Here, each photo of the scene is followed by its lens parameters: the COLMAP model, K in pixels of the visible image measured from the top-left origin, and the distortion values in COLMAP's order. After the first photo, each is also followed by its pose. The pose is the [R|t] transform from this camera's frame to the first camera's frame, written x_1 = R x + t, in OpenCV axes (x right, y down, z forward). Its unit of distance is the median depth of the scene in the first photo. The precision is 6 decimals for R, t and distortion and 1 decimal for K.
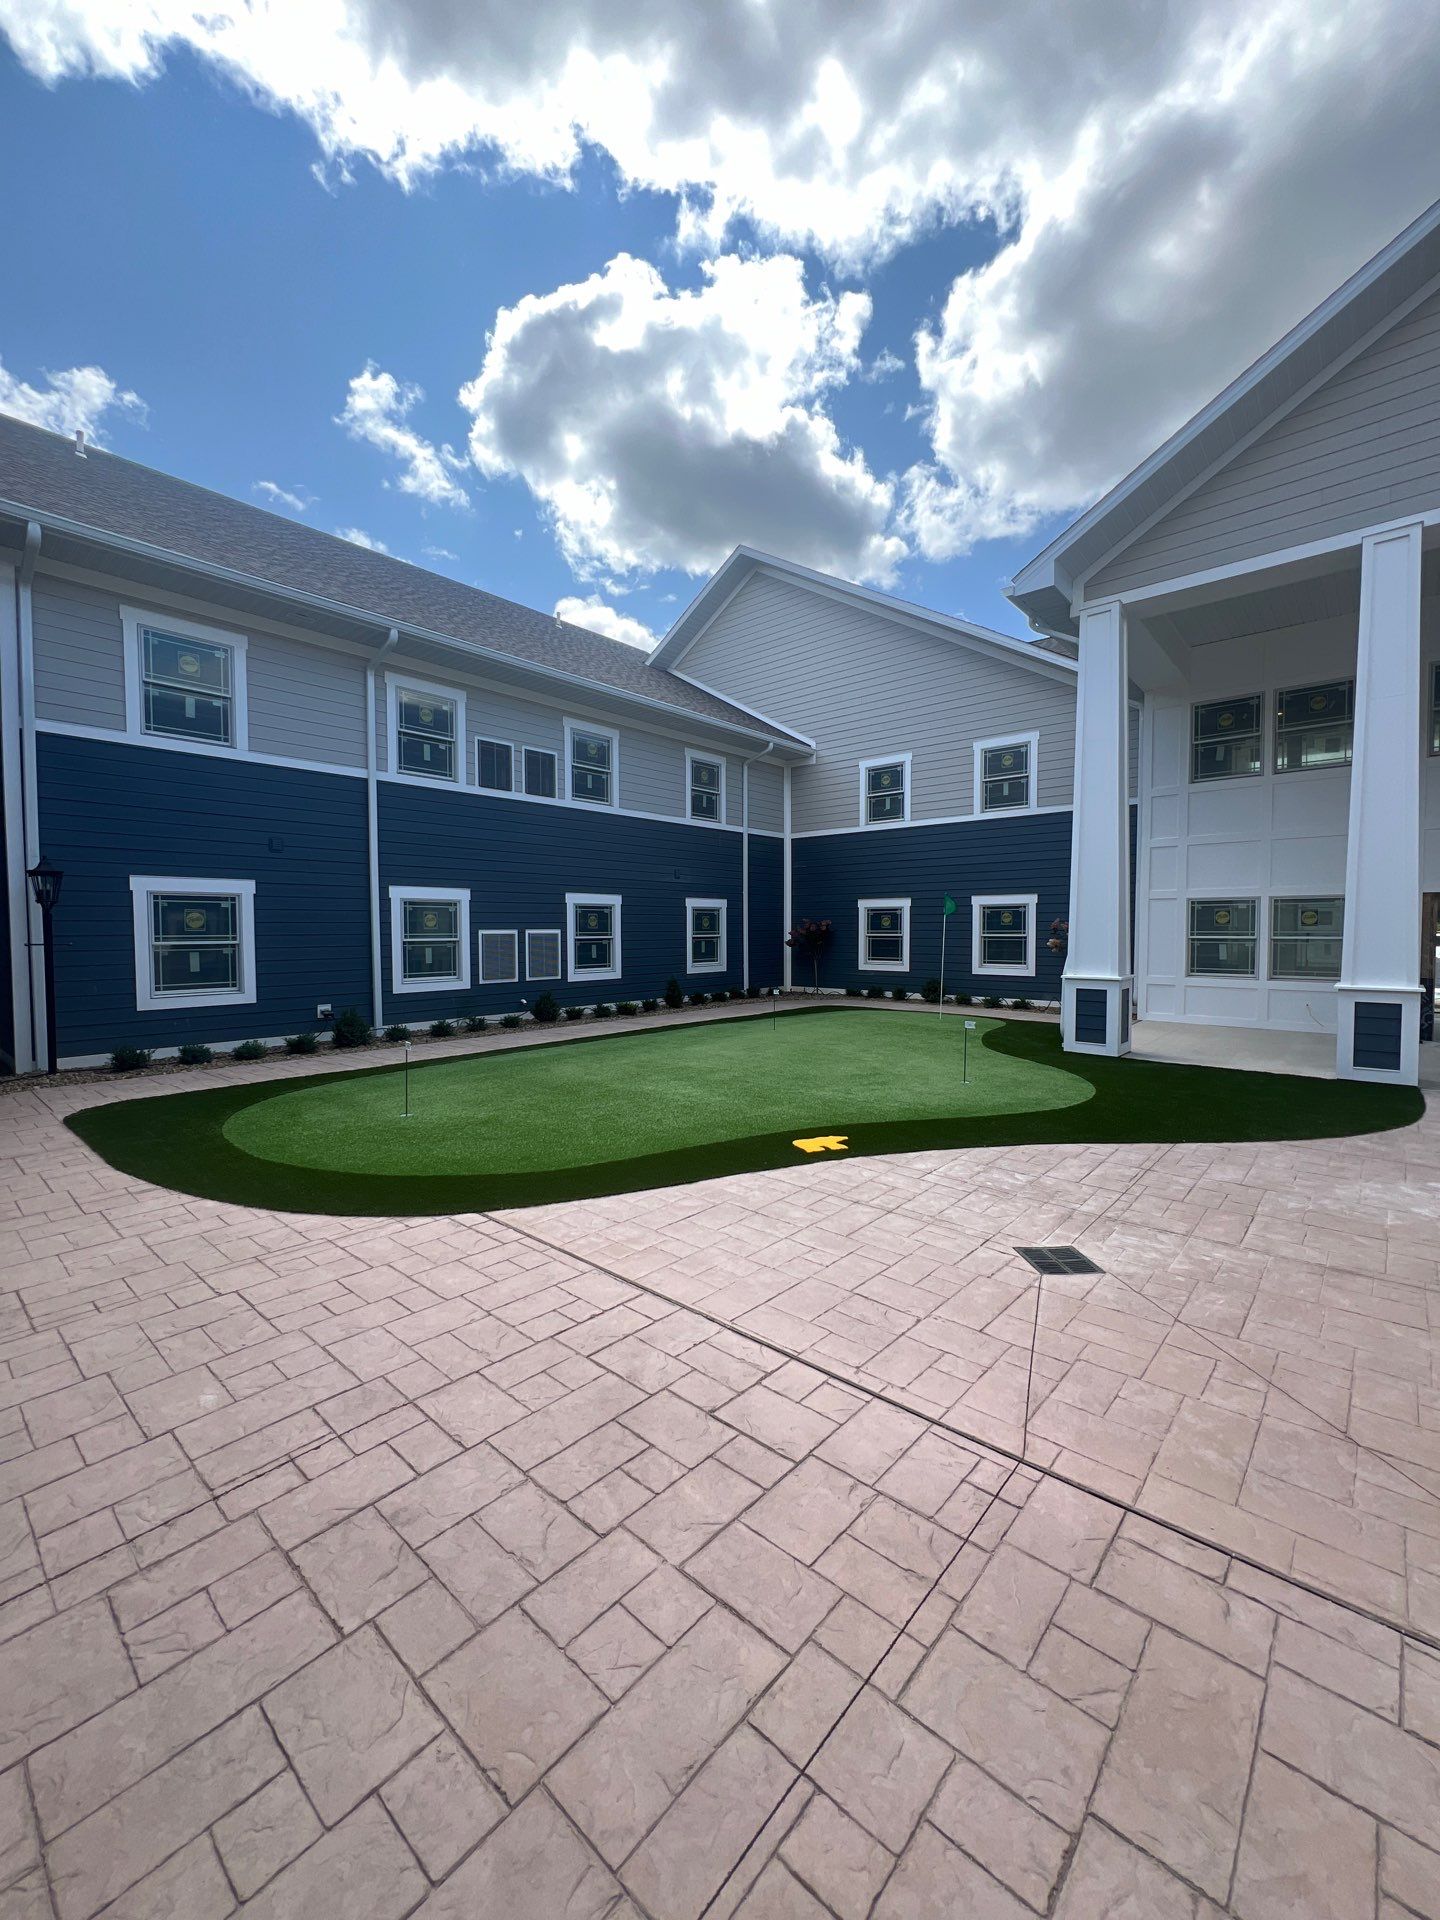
lens RADIAL K [[765.6, 0, 726.1], [0, 765.6, 957.5], [0, 0, 1]] dist [-0.000238, -0.000656]
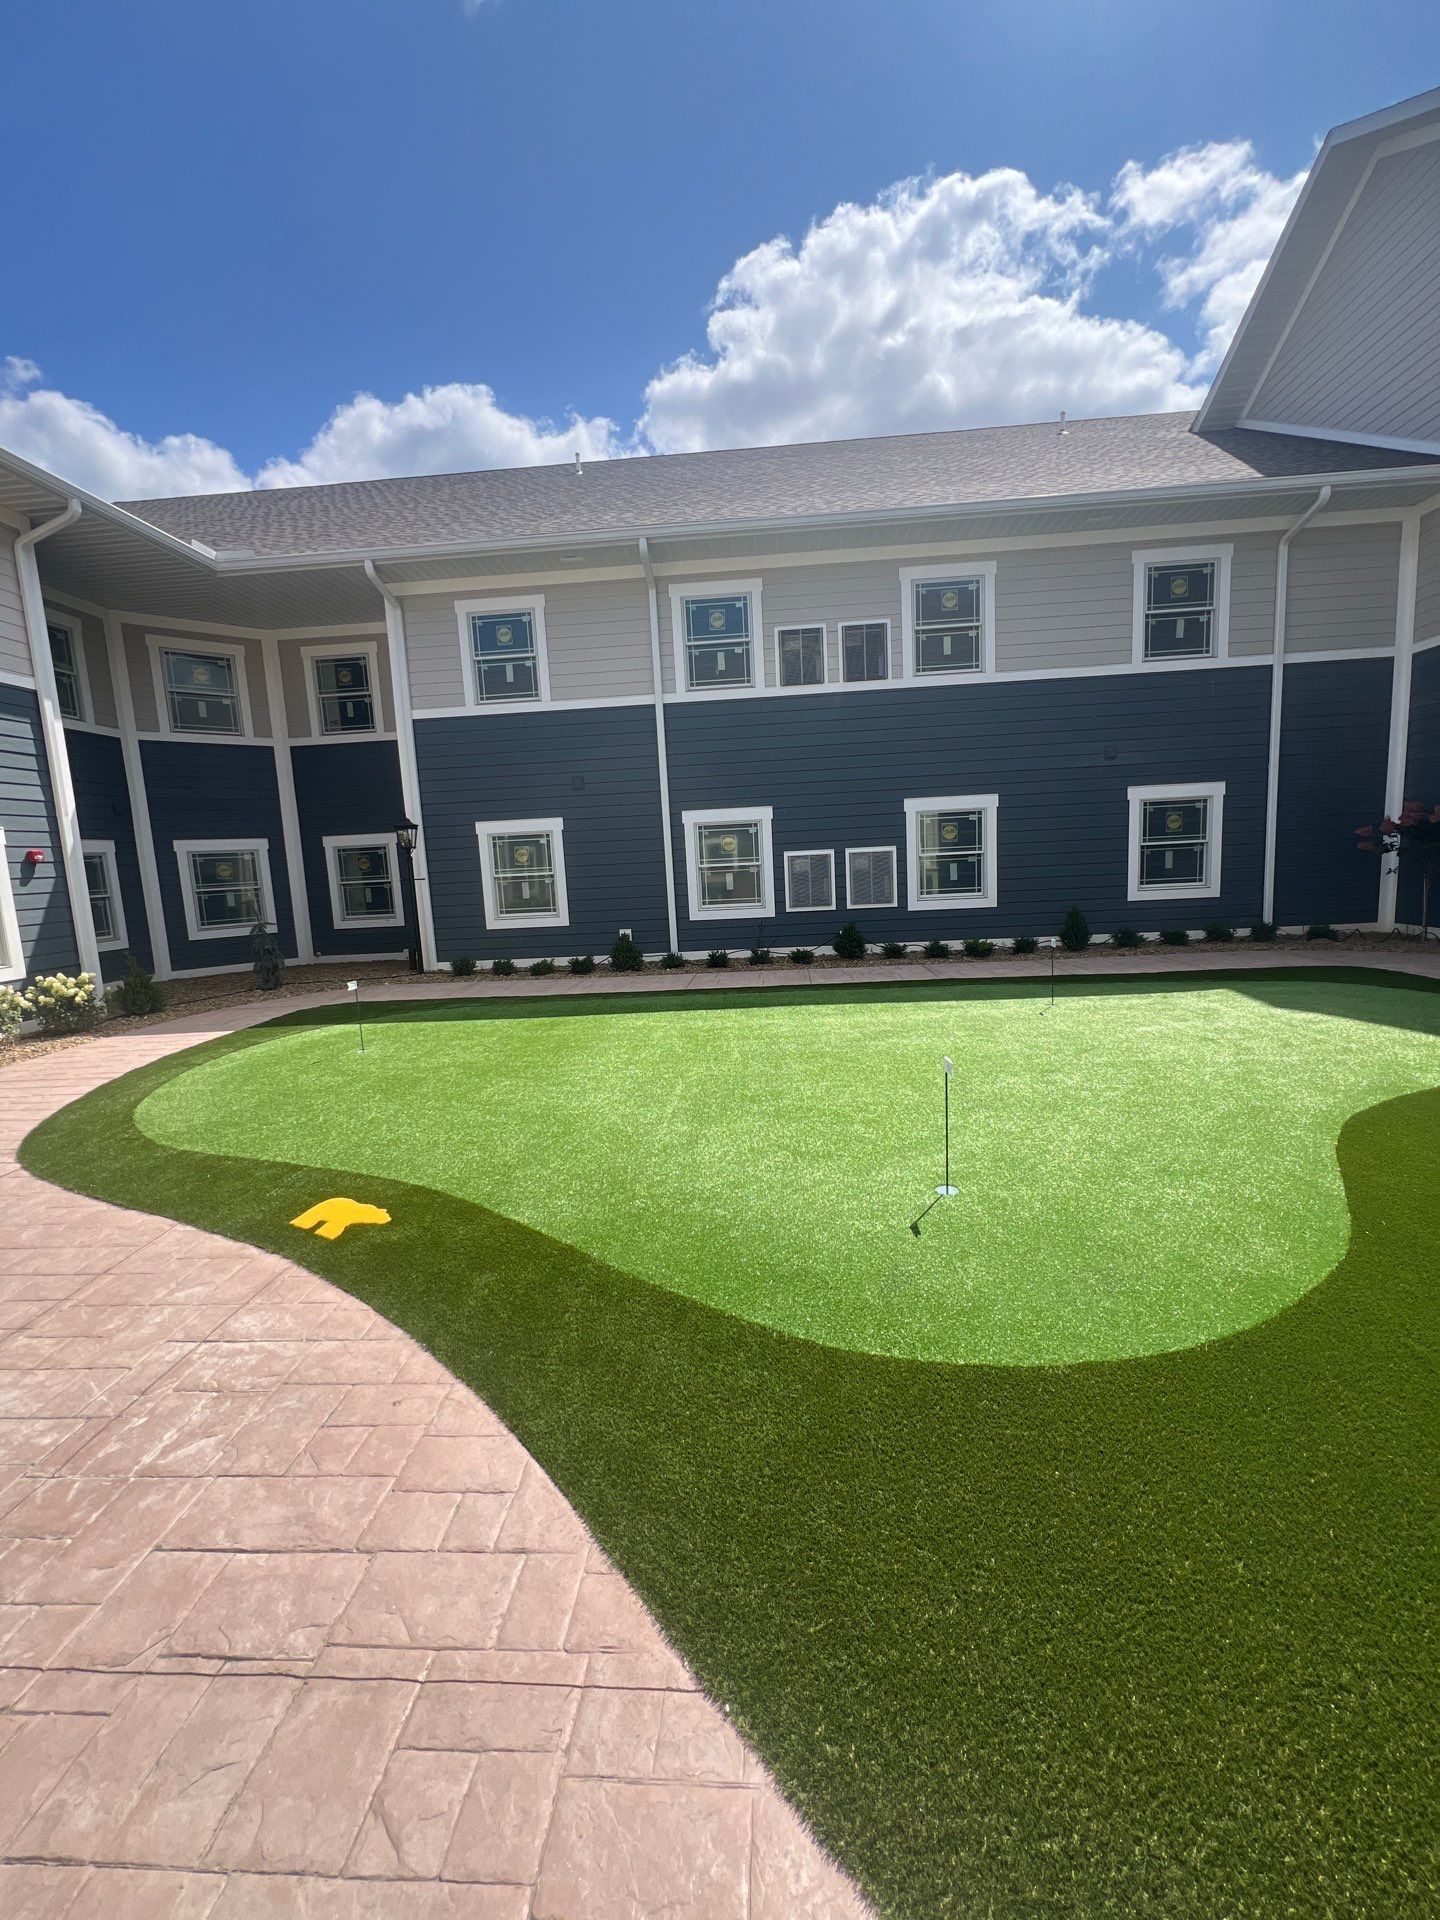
lens RADIAL K [[765.6, 0, 725.0], [0, 765.6, 955.4], [0, 0, 1]] dist [-0.000238, -0.000656]
pose [[0.607504, 0.074900, -0.790777, 0.362388], [0.018105, 0.993980, 0.108056, -0.013506], [0.794110, -0.079961, 0.602491, 0.407079]]
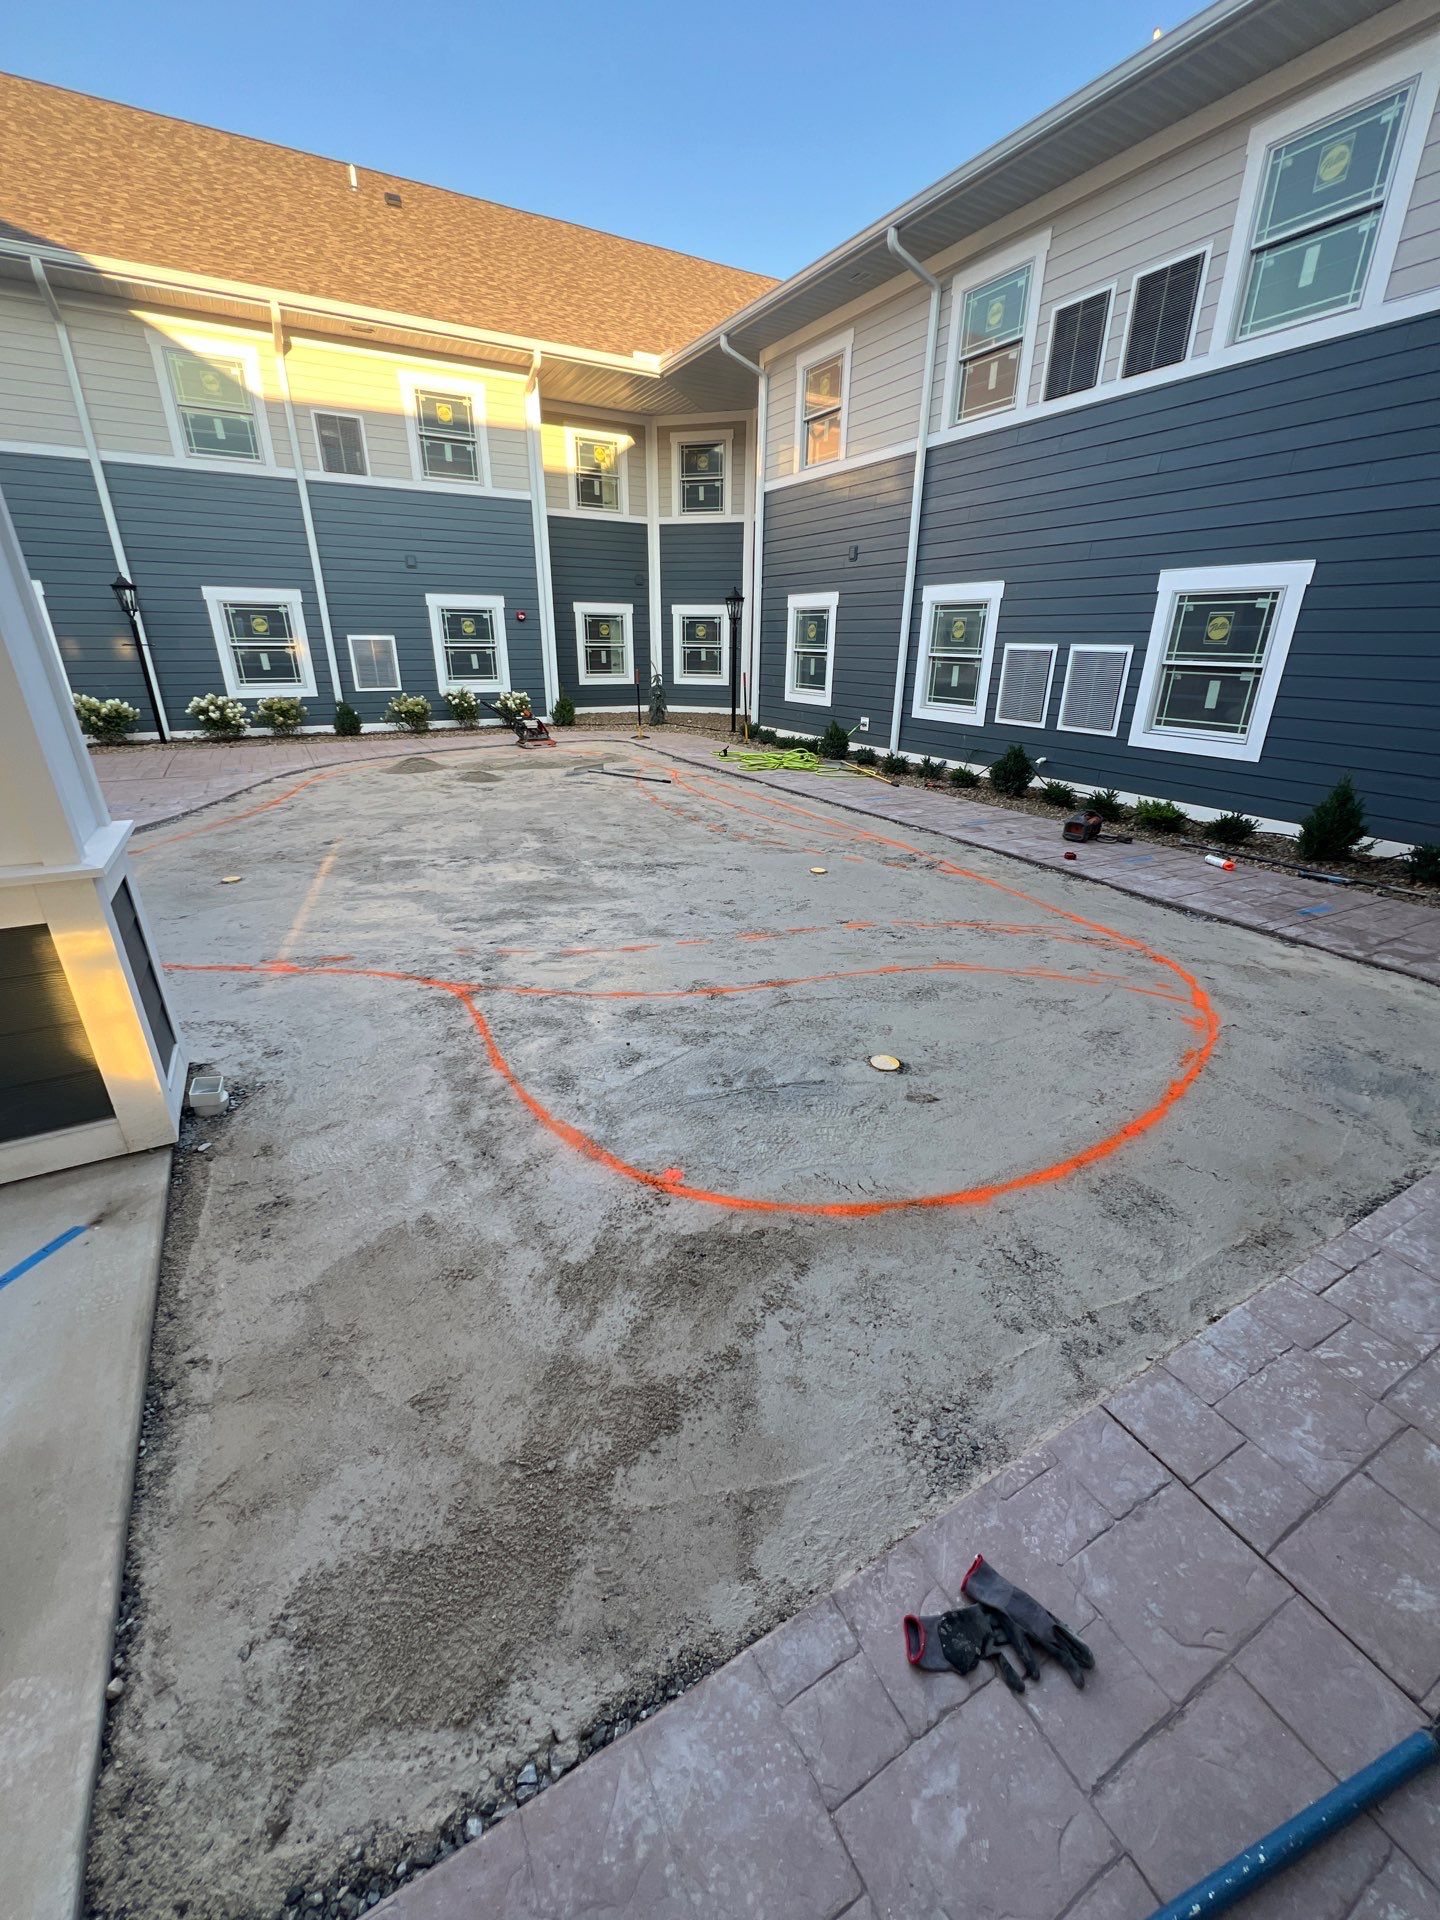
lens RADIAL K [[765.6, 0, 725.0], [0, 765.6, 956.7], [0, 0, 1]] dist [-0.000238, -0.000656]
pose [[-0.329129, 0.365876, -0.870522, 0.505129], [-0.041616, 0.915369, 0.400460, -0.044524], [0.943367, 0.168031, -0.286048, 1.034979]]
